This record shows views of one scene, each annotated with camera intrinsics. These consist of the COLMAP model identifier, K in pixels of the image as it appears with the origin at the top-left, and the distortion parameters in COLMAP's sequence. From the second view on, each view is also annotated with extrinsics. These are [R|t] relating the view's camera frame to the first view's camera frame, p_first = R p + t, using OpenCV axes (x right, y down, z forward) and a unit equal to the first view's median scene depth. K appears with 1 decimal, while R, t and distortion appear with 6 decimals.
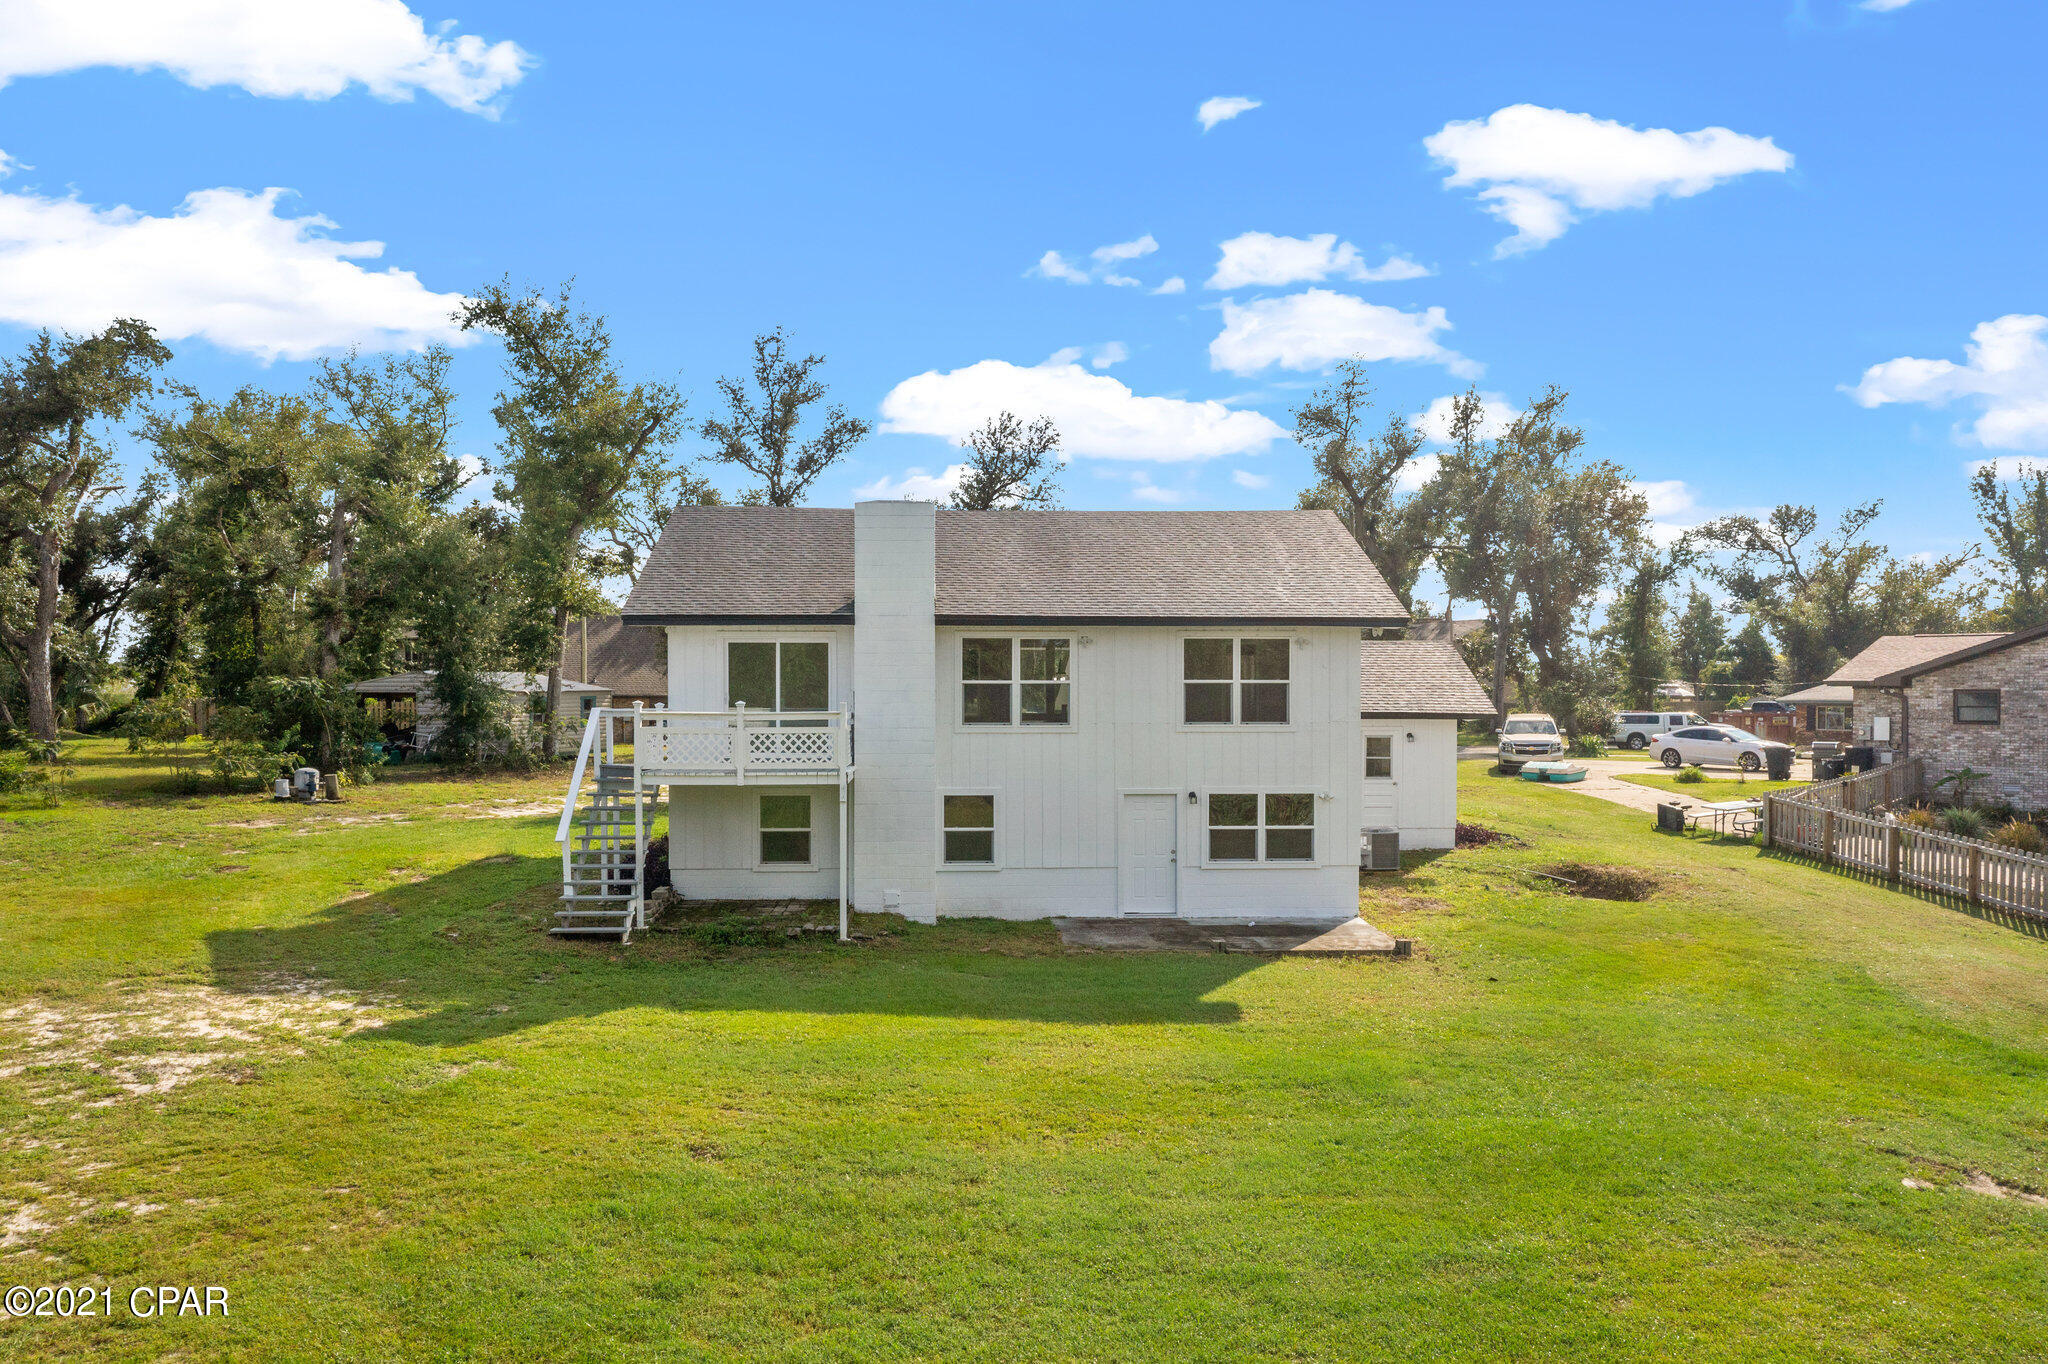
lens RADIAL K [[1609.1, 0, 1021.0], [0, 1609.1, 702.0], [0, 0, 1]] dist [-0.000875, -0.001165]
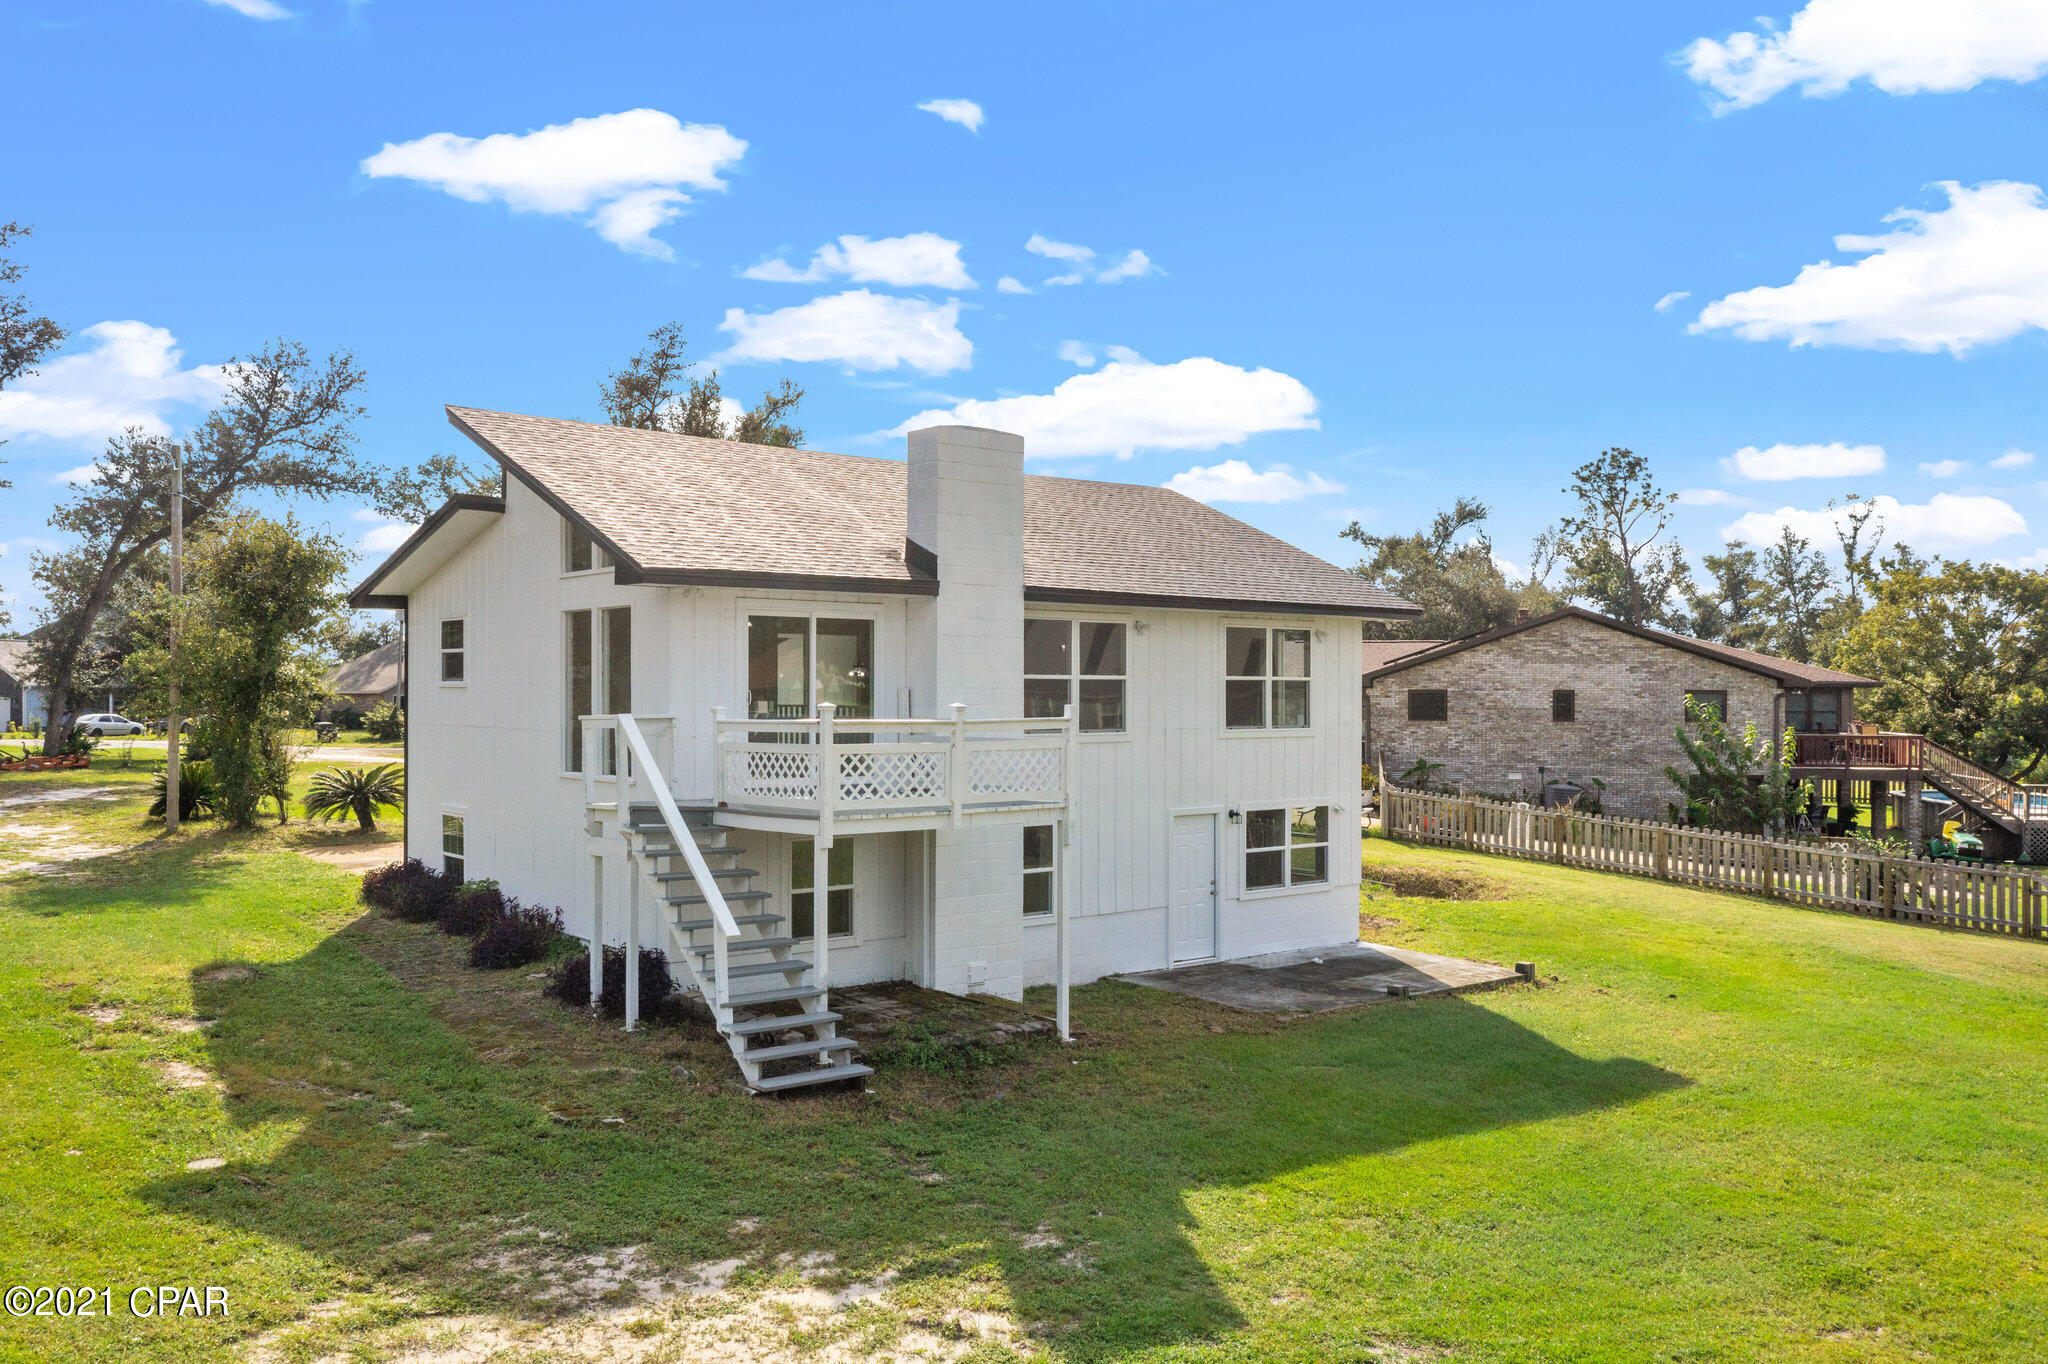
lens RADIAL K [[1609.1, 0, 1023.5], [0, 1609.1, 686.4], [0, 0, 1]] dist [-0.000875, -0.001165]
pose [[0.812434, 0.003546, 0.583042, -0.469309], [0.002318, 0.999954, -0.009312, -0.000403], [-0.583048, 0.008917, 0.812389, 0.382933]]
